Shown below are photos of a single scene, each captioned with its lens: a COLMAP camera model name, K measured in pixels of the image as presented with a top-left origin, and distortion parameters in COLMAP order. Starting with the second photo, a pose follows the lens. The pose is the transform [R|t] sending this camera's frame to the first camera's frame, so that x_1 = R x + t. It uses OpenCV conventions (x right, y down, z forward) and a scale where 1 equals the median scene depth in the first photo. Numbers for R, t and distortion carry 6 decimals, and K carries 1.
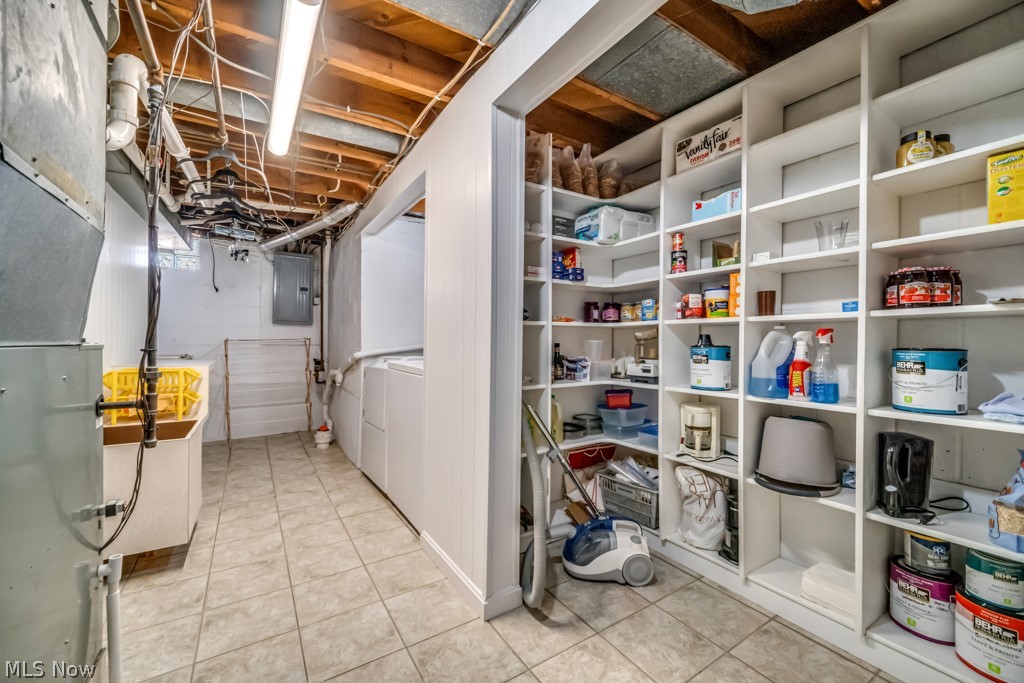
lens RADIAL K [[408.6, 0, 512.0], [0, 408.6, 341.5], [0, 0, 1]] dist [-0.001070, -0.000342]
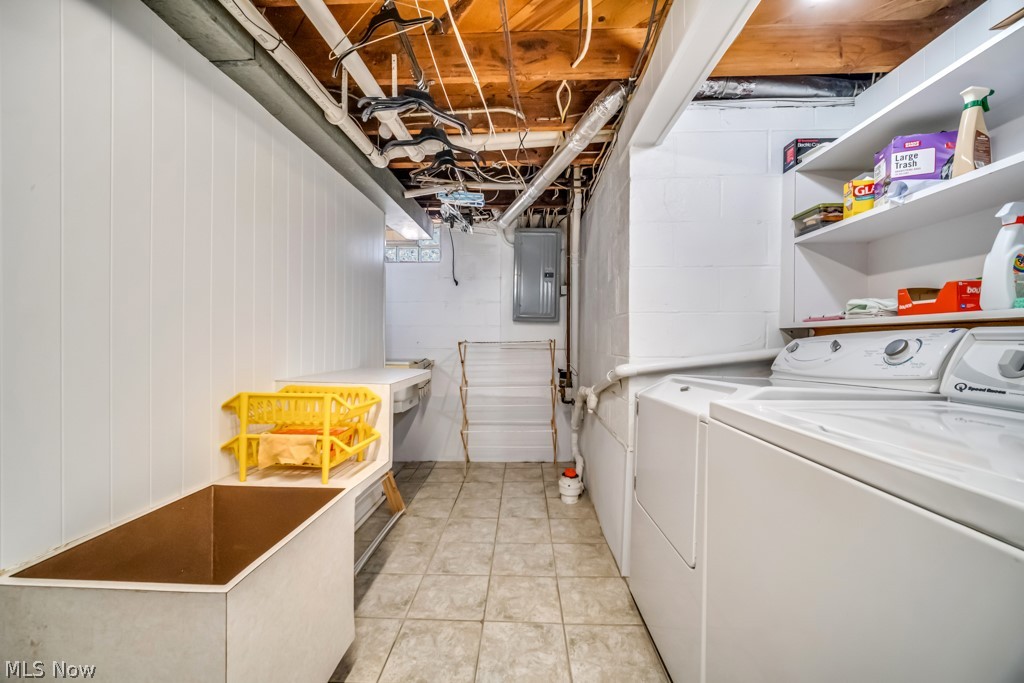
lens RADIAL K [[406.9, 0, 507.5], [0, 406.9, 345.2], [0, 0, 1]] dist [-0.001186, -0.000563]
pose [[0.818801, 0.003816, -0.574065, -0.158560], [-0.001251, 0.999987, 0.004863, -0.002388], [0.574076, -0.003264, 0.818795, 0.384642]]
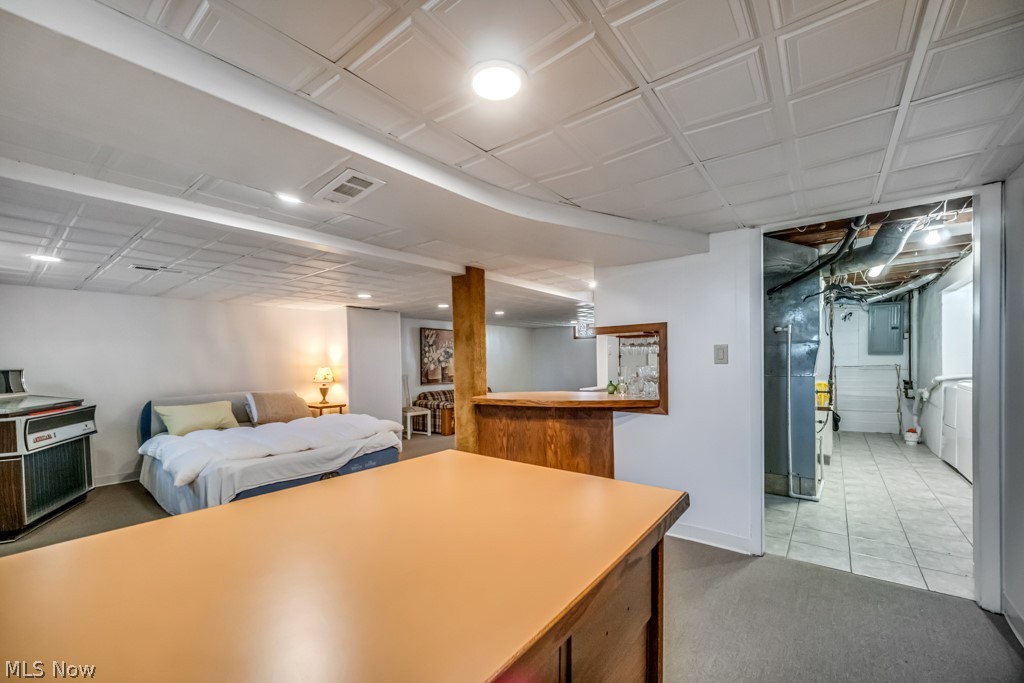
lens RADIAL K [[414.6, 0, 509.4], [0, 414.6, 367.3], [0, 0, 1]] dist [-0.000016, -0.000009]
pose [[0.331559, 0.002773, -0.943431, 0.403691], [0.015622, 0.999842, 0.008429, -0.033598], [0.943305, -0.017532, 0.331463, -0.733742]]
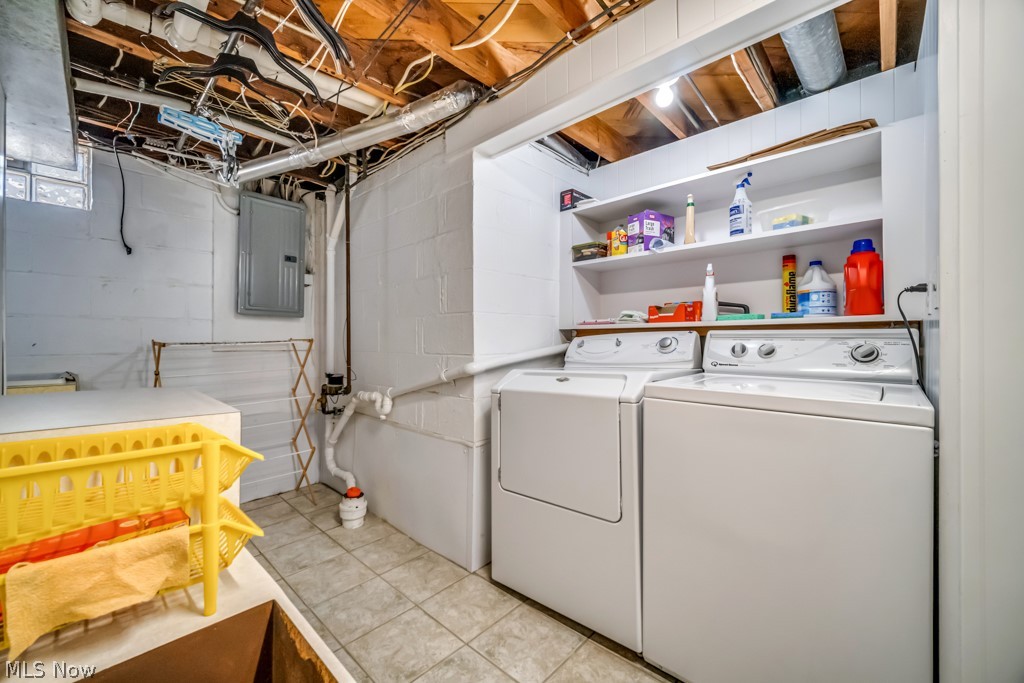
lens RADIAL K [[408.6, 0, 512.0], [0, 408.6, 341.5], [0, 0, 1]] dist [-0.001070, -0.000342]
pose [[0.969533, -0.008165, 0.244826, -0.380259], [0.008577, 0.999963, -0.000614, -0.002217], [-0.244812, 0.002695, 0.969567, 0.370589]]
